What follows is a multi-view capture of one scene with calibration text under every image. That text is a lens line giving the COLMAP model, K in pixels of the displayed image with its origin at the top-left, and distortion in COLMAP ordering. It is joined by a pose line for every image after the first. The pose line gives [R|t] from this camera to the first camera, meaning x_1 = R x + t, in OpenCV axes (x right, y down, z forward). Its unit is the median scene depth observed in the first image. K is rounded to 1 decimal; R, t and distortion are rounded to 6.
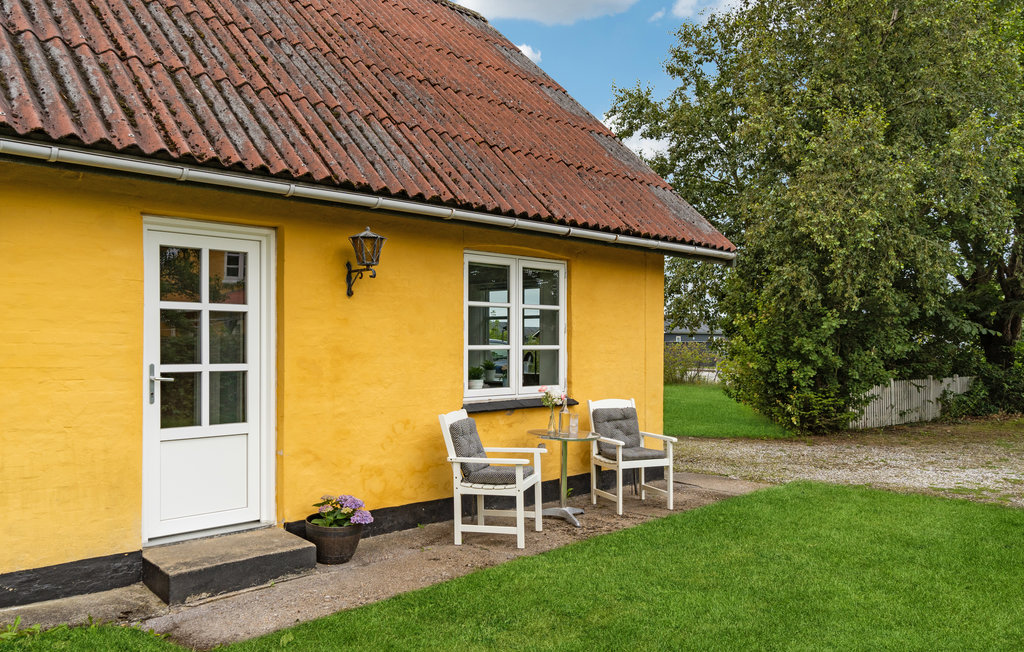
lens RADIAL K [[830.9, 0, 517.1], [0, 830.9, 330.4], [0, 0, 1]] dist [-0.009361, 0.000117]
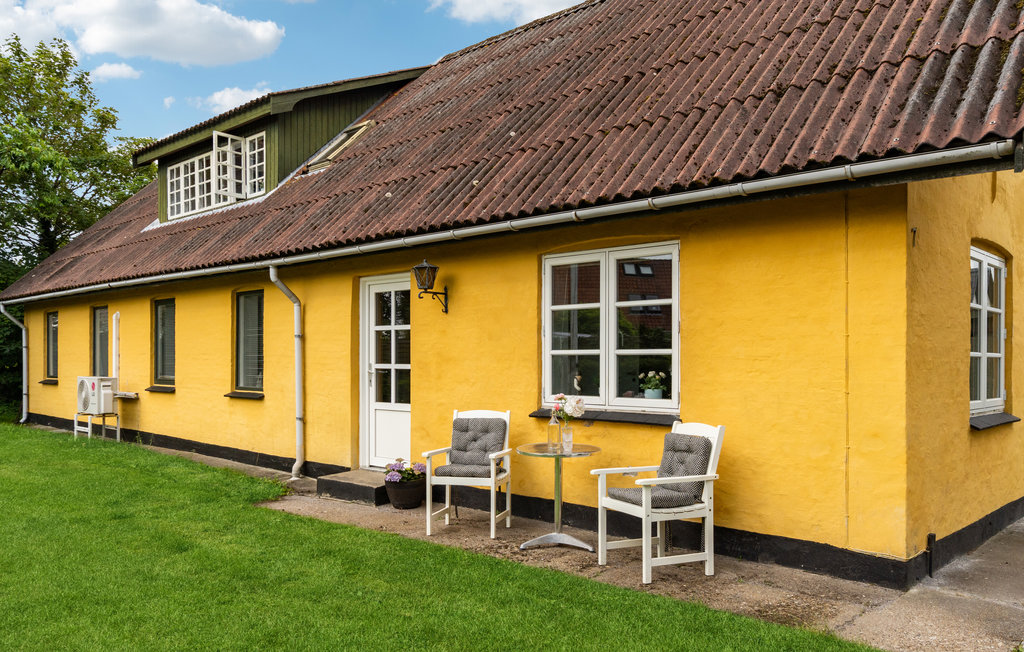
lens RADIAL K [[830.9, 0, 517.2], [0, 830.9, 328.4], [0, 0, 1]] dist [-0.009361, 0.000117]
pose [[-0.009148, -0.030874, -0.999481, 1.048424], [0.025375, 0.999194, -0.031097, 0.024621], [0.999636, -0.025647, -0.008357, 1.087292]]
